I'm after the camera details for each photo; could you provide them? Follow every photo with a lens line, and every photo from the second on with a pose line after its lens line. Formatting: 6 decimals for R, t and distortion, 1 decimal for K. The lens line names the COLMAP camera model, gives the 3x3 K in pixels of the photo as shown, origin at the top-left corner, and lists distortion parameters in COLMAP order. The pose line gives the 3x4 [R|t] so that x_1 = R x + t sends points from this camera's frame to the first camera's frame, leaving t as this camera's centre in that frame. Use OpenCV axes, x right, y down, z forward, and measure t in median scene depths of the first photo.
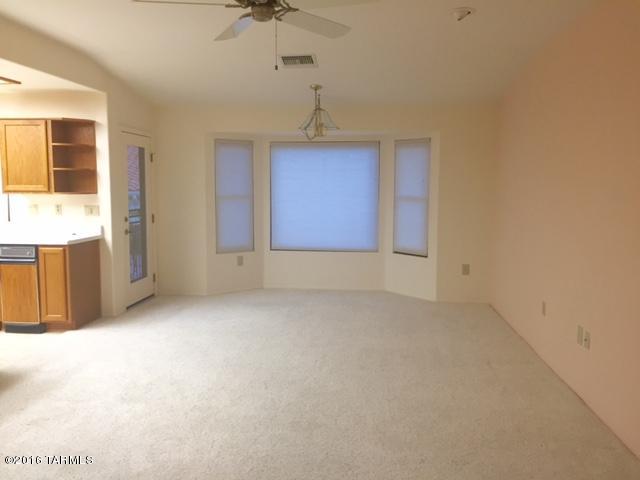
lens RADIAL K [[553.8, 0, 319.0], [0, 553.8, 237.3], [0, 0, 1]] dist [0.059554, -0.015527]
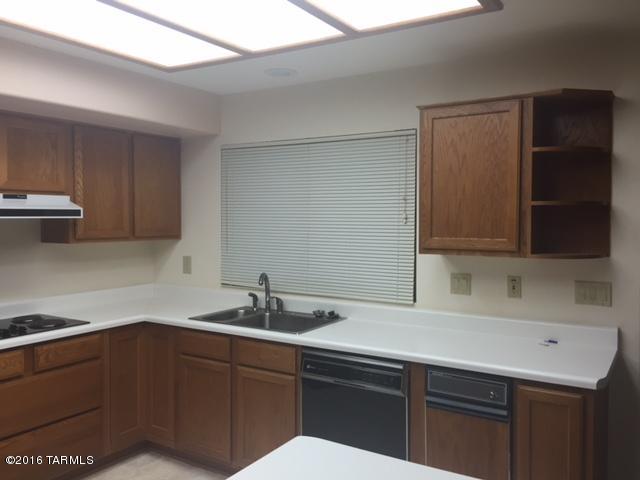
lens RADIAL K [[553.8, 0, 320.2], [0, 553.8, 241.3], [0, 0, 1]] dist [0.059554, -0.015527]
pose [[0.901021, 0.018125, -0.433397, -0.430381], [-0.040914, 0.998223, -0.043313, -0.063941], [0.431842, 0.056758, 0.900161, 0.515946]]
